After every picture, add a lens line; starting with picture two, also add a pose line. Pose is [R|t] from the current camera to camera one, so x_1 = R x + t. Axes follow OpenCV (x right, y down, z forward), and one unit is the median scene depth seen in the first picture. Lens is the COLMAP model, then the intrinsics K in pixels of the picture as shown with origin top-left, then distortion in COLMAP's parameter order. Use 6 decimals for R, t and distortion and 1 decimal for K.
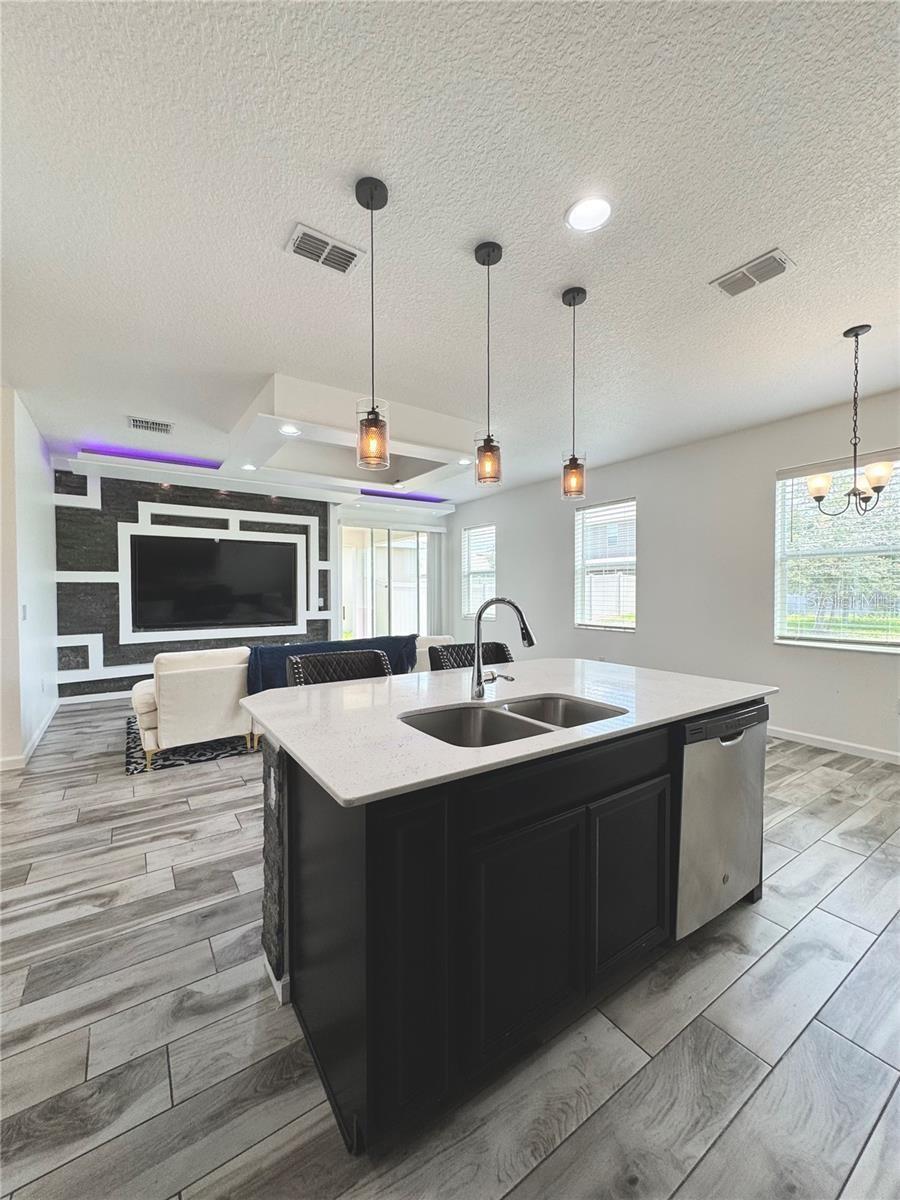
lens RADIAL K [[477.6, 0, 450.0], [0, 477.6, 596.9], [0, 0, 1]] dist [-0.001083, -0.000317]
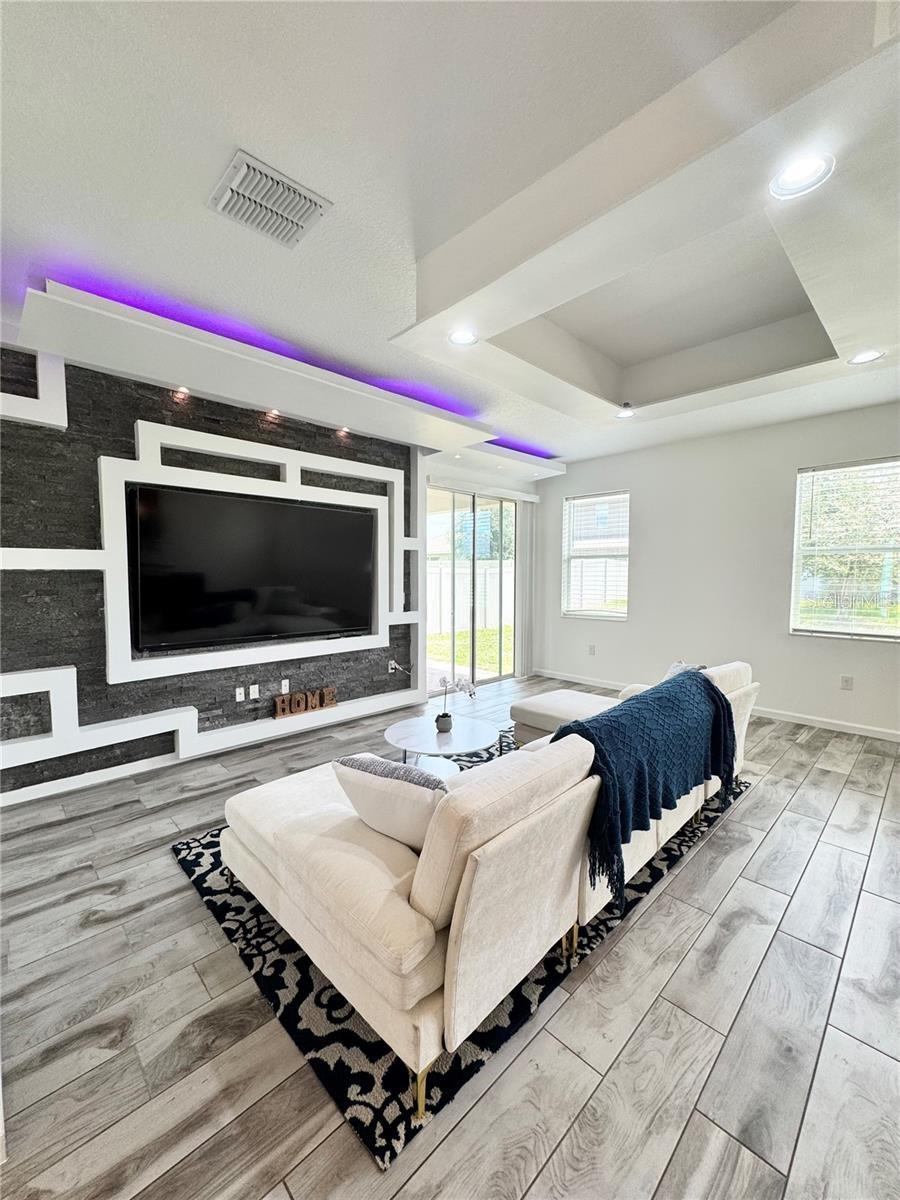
lens RADIAL K [[477.6, 0, 427.9], [0, 477.6, 595.5], [0, 0, 1]] dist [-0.001083, -0.000317]
pose [[0.987530, -0.003572, 0.157393, -0.406364], [-0.001432, 0.999497, 0.031669, -0.017997], [-0.157427, -0.031500, 0.987028, 0.399882]]
